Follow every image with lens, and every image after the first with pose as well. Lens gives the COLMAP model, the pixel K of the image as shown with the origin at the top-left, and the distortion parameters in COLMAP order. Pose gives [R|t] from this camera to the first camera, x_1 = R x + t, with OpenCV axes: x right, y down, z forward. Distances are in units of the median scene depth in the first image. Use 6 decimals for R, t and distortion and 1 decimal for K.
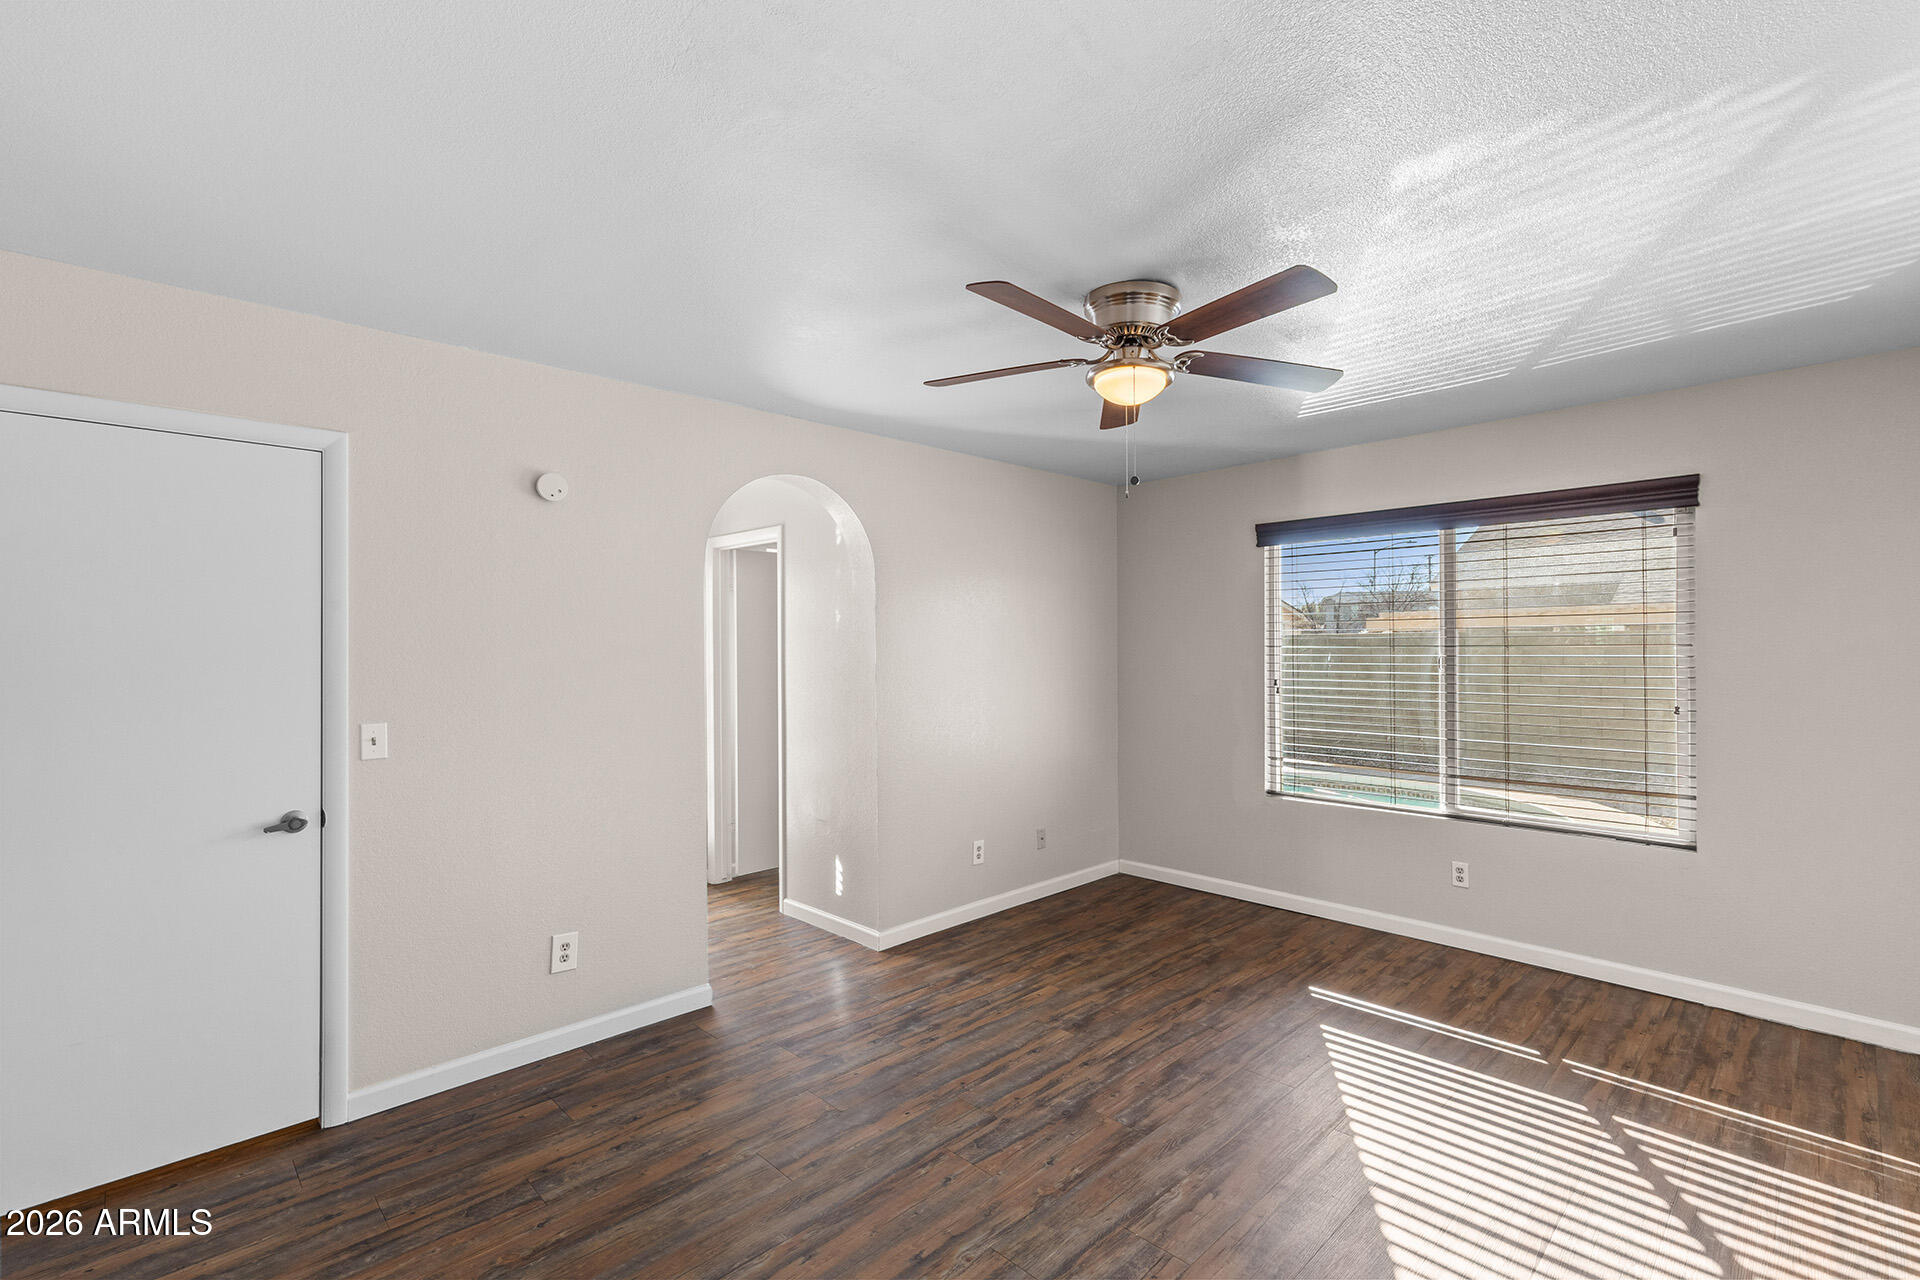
lens RADIAL K [[856.9, 0, 965.8], [0, 856.9, 648.9], [0, 0, 1]] dist [0.008896, -0.001204]
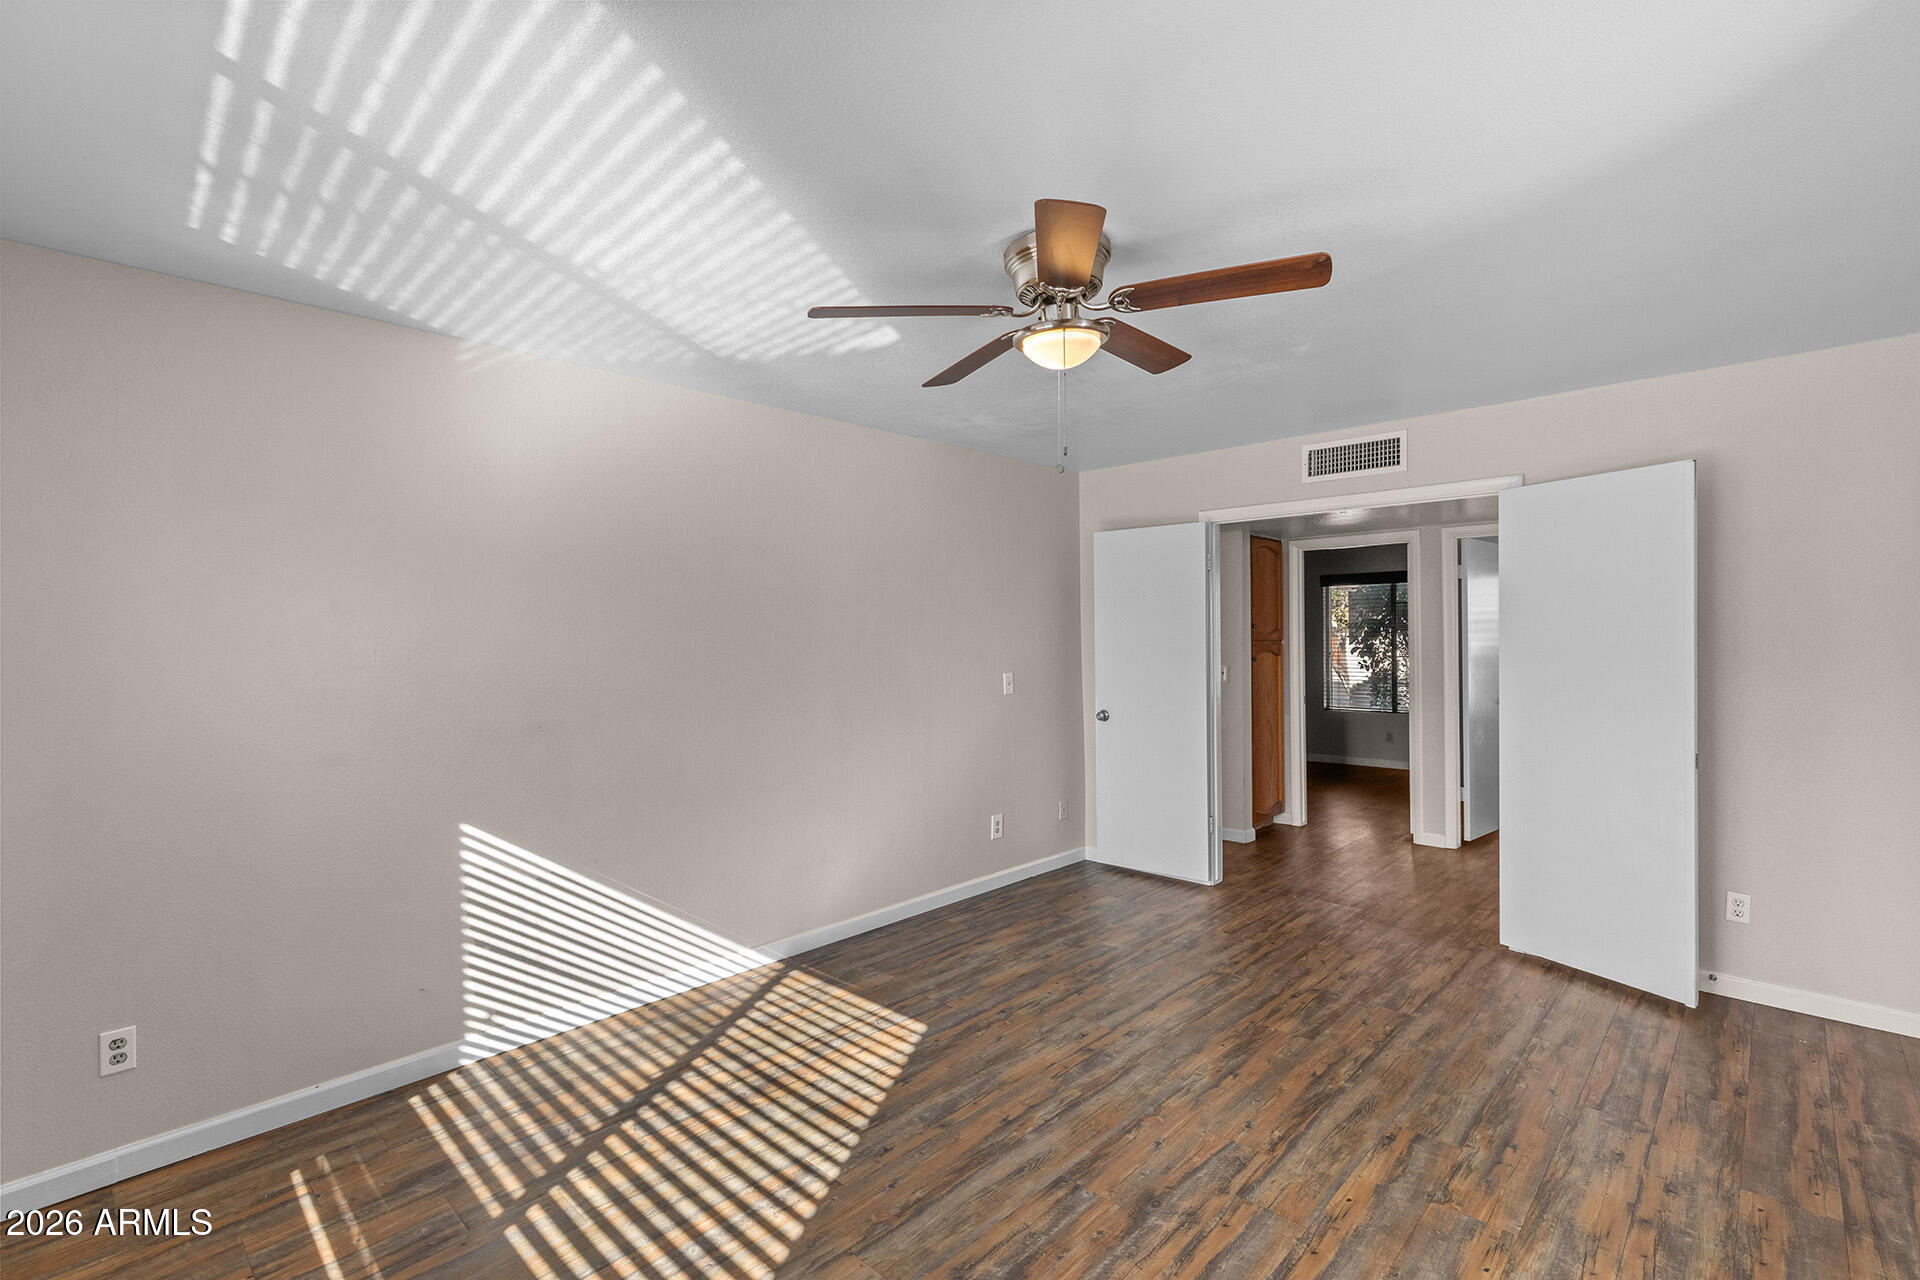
lens RADIAL K [[856.9, 0, 976.4], [0, 856.9, 648.4], [0, 0, 1]] dist [0.008896, -0.001204]
pose [[-0.998408, 0.020065, -0.052712, 0.249411], [0.019320, 0.999707, 0.014609, -0.002061], [0.052990, 0.013568, -0.998503, 1.404953]]
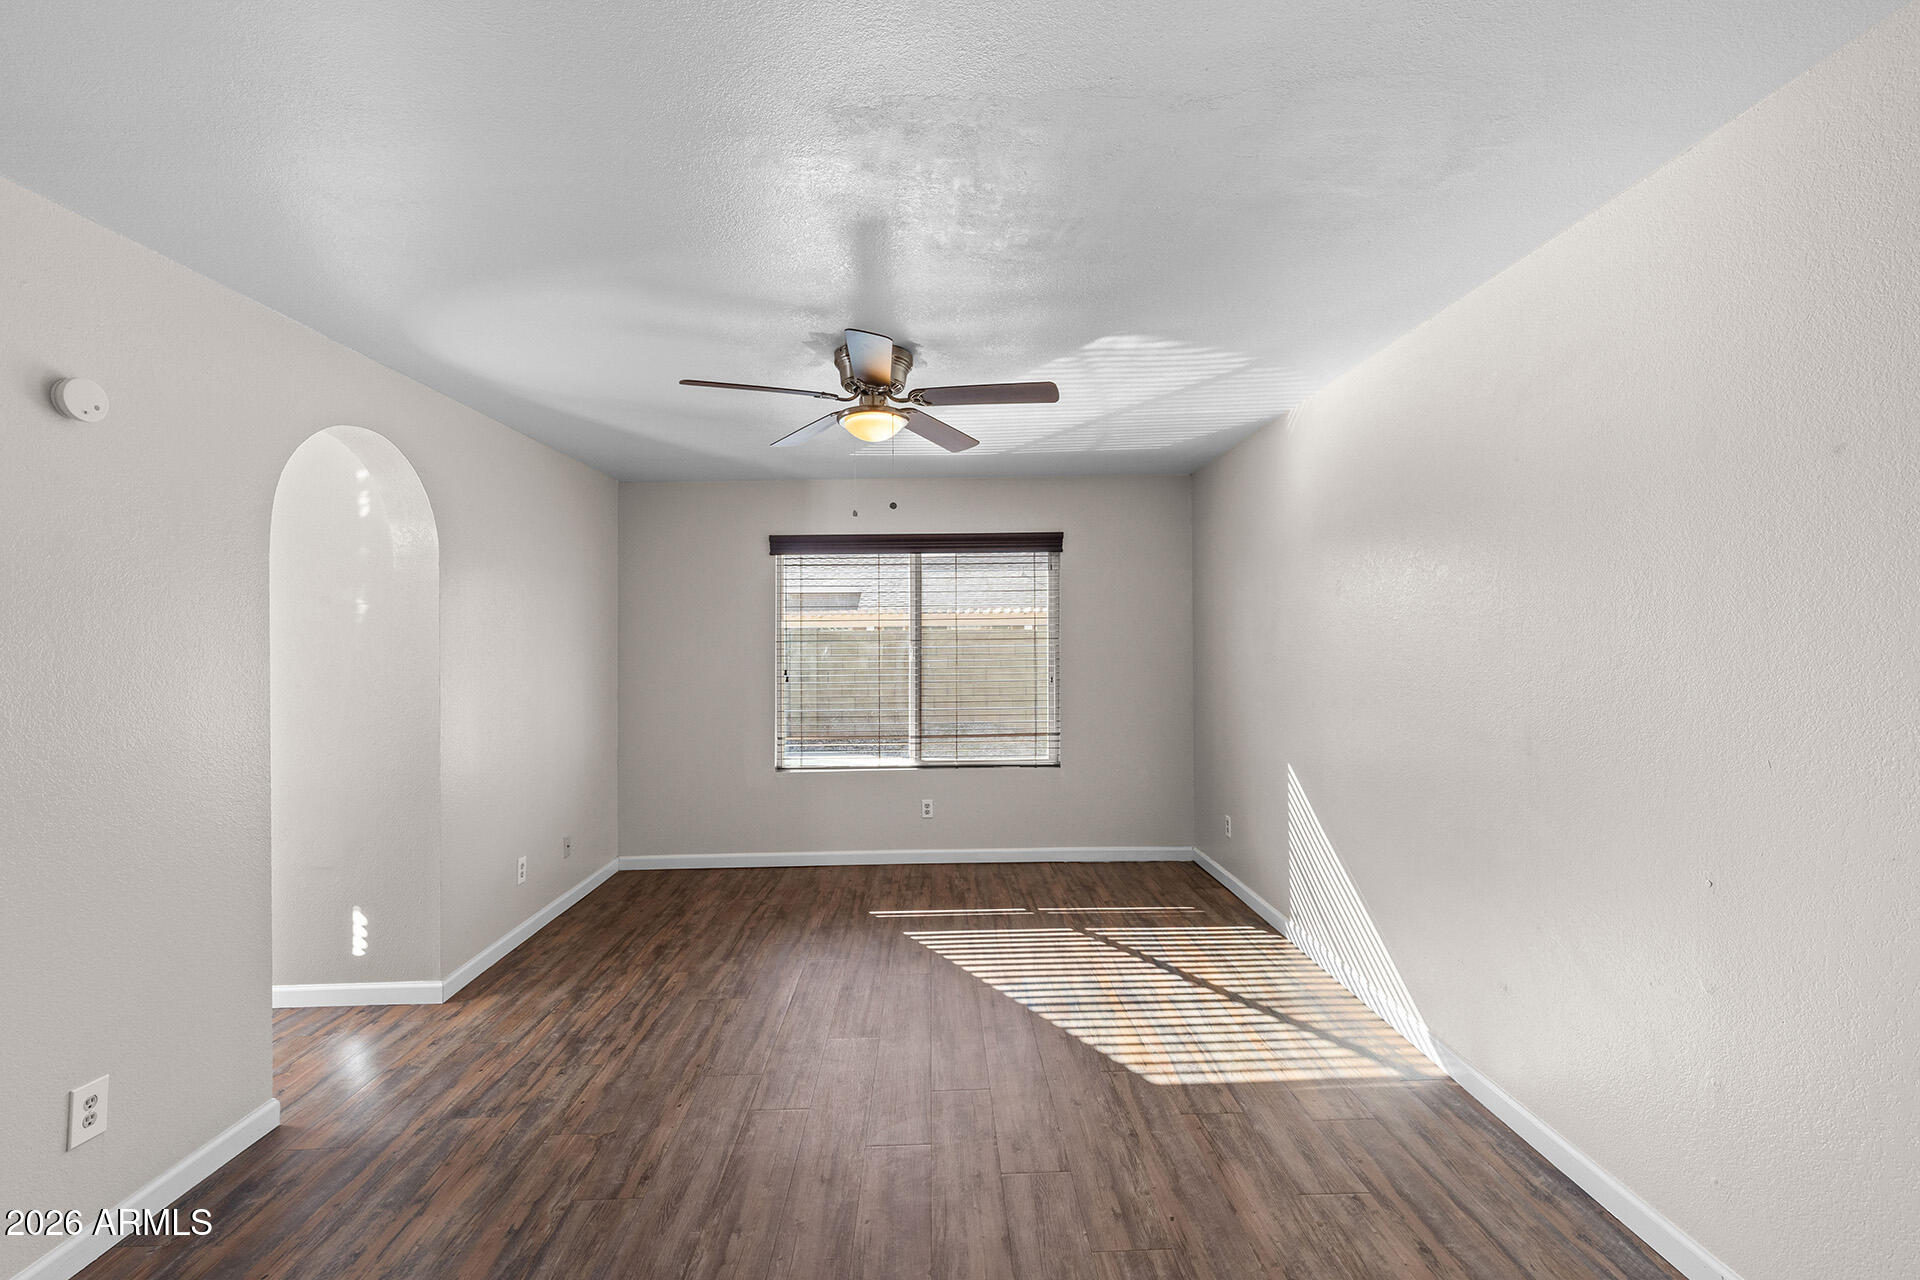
lens RADIAL K [[856.9, 0, 942.1], [0, 856.9, 638.9], [0, 0, 1]] dist [0.008896, -0.001204]
pose [[0.685366, -0.003182, 0.728192, -0.459830], [0.011799, 0.999908, -0.006737, 0.005103], [-0.728103, 0.013209, 0.685341, 0.065115]]
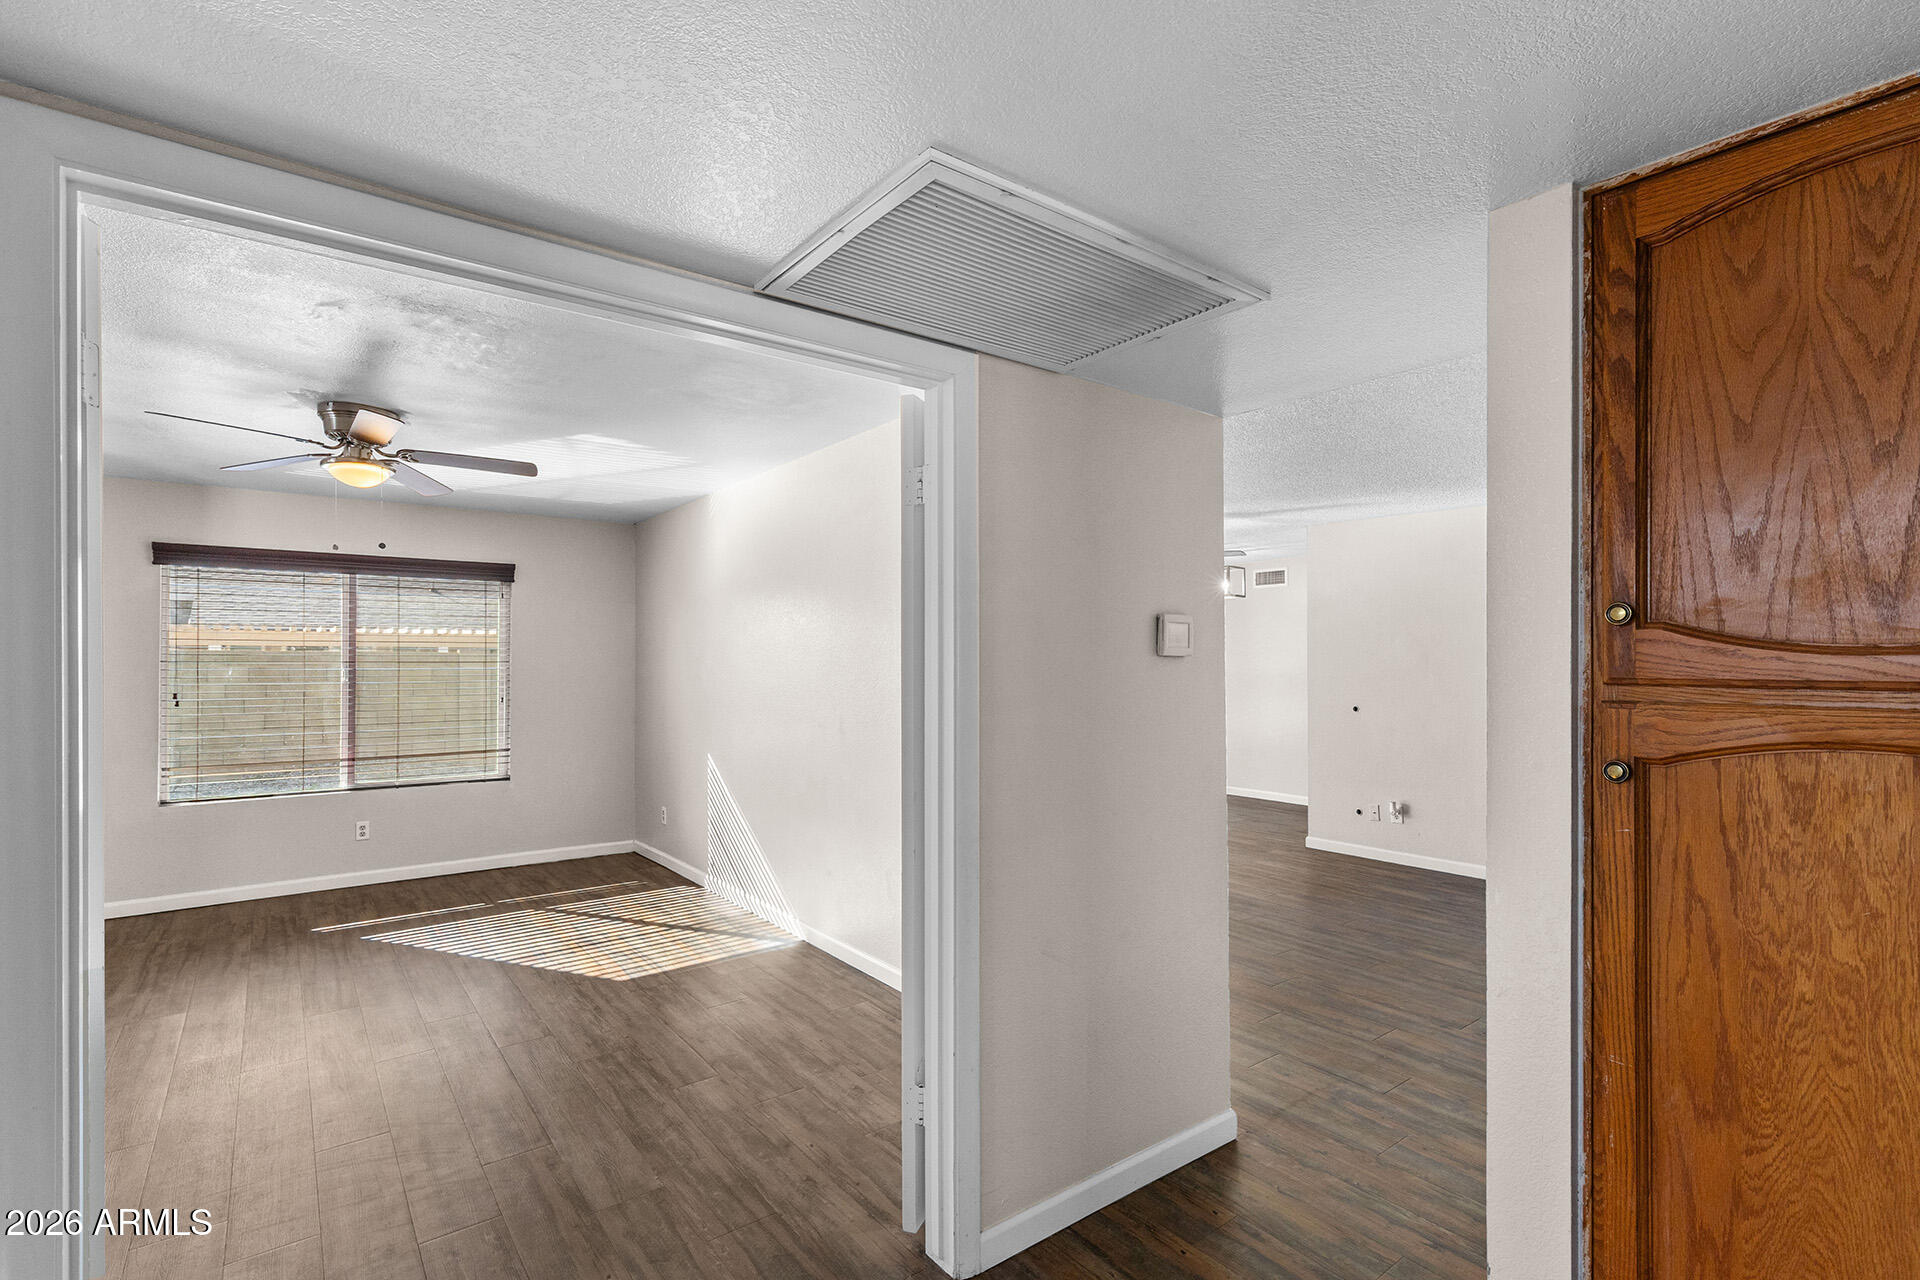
lens RADIAL K [[881.3, 0, 958.7], [0, 881.3, 675.4], [0, 0, 1]] dist [0.009506, -0.003073]
pose [[0.109267, -0.008798, 0.993974, -0.829405], [0.002508, 0.999960, 0.008575, 0.009981], [-0.994009, 0.001556, 0.109285, -0.099340]]
